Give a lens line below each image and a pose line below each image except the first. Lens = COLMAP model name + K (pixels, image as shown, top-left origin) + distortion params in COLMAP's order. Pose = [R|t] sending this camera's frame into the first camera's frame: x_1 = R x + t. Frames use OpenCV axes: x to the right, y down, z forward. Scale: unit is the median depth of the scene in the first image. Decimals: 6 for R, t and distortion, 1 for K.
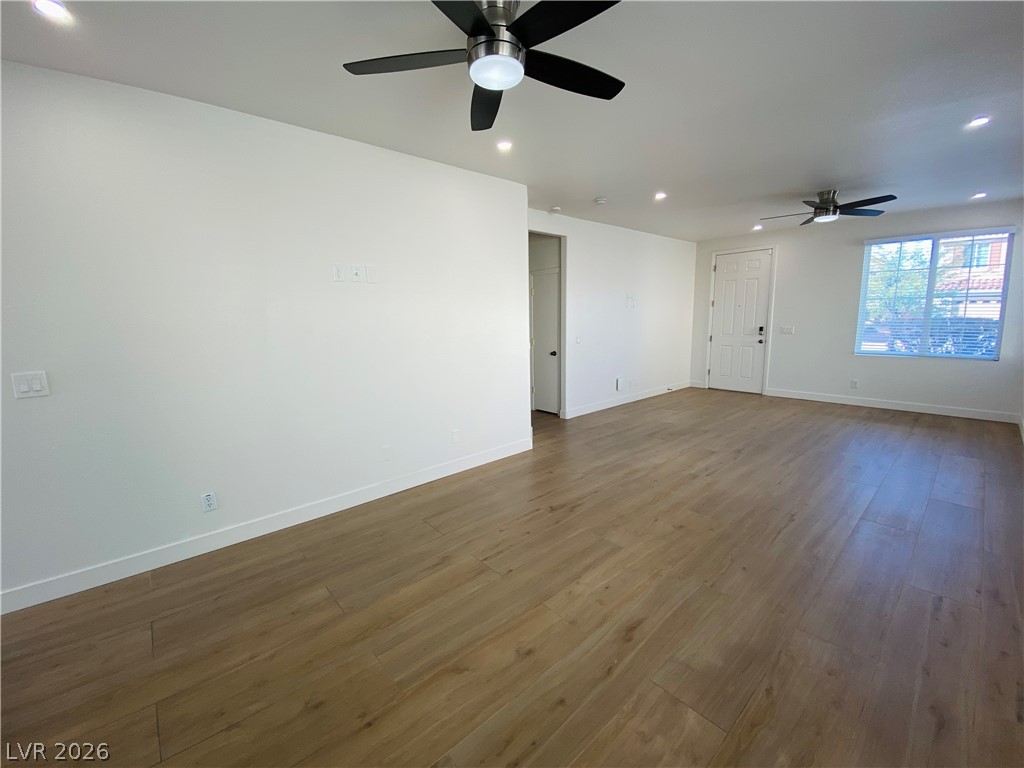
lens RADIAL K [[412.6, 0, 512.0], [0, 412.6, 384.0], [0, 0, 1]] dist [0.012249, -0.018713]
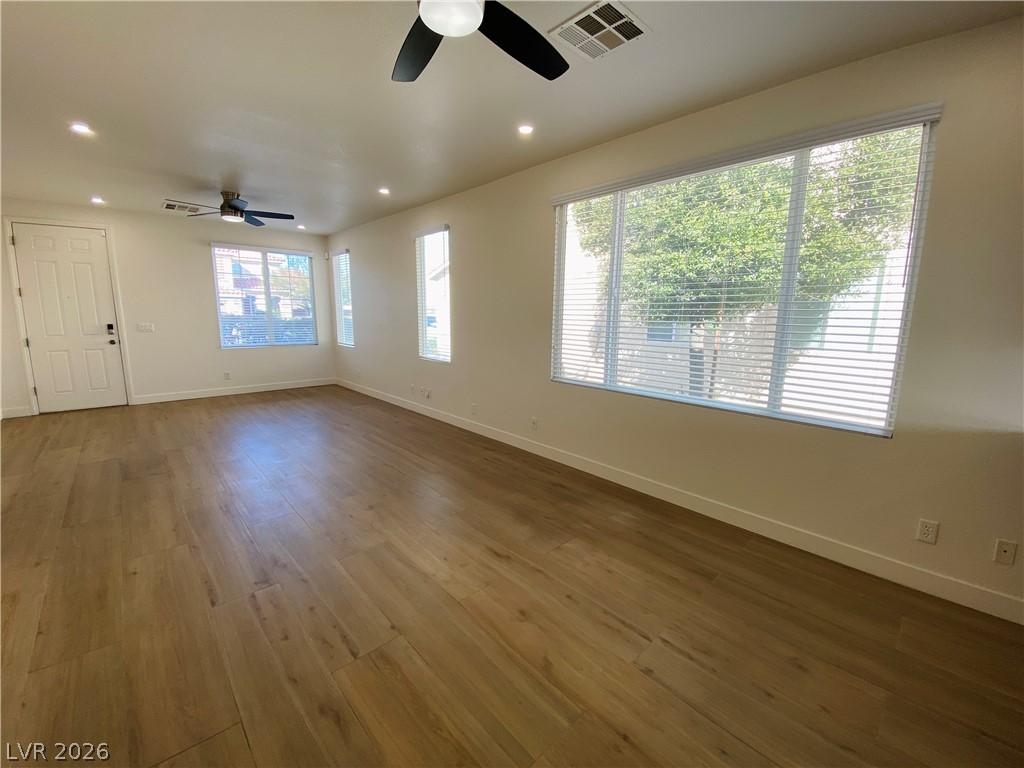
lens RADIAL K [[412.6, 0, 512.0], [0, 412.6, 384.0], [0, 0, 1]] dist [0.012249, -0.018713]
pose [[-0.030121, -0.147416, 0.988616, -0.369926], [0.147448, 0.977589, 0.150264, -0.042378], [-0.988611, 0.150295, -0.007710, 0.369385]]
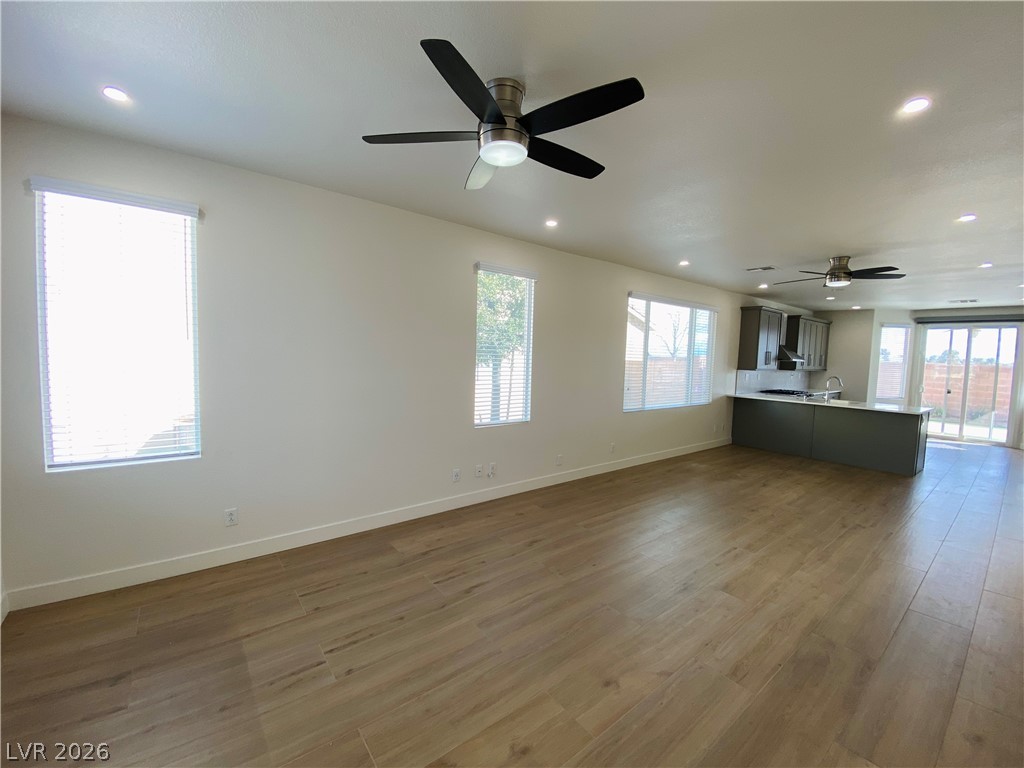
lens RADIAL K [[420.7, 0, 511.4], [0, 420.7, 377.1], [0, 0, 1]] dist [0.022721, -0.020950]
pose [[-0.998904, -0.009992, 0.045716, 0.740803], [-0.000017, 0.977016, 0.213165, -0.276657], [-0.046795, 0.212931, -0.975946, 1.485777]]
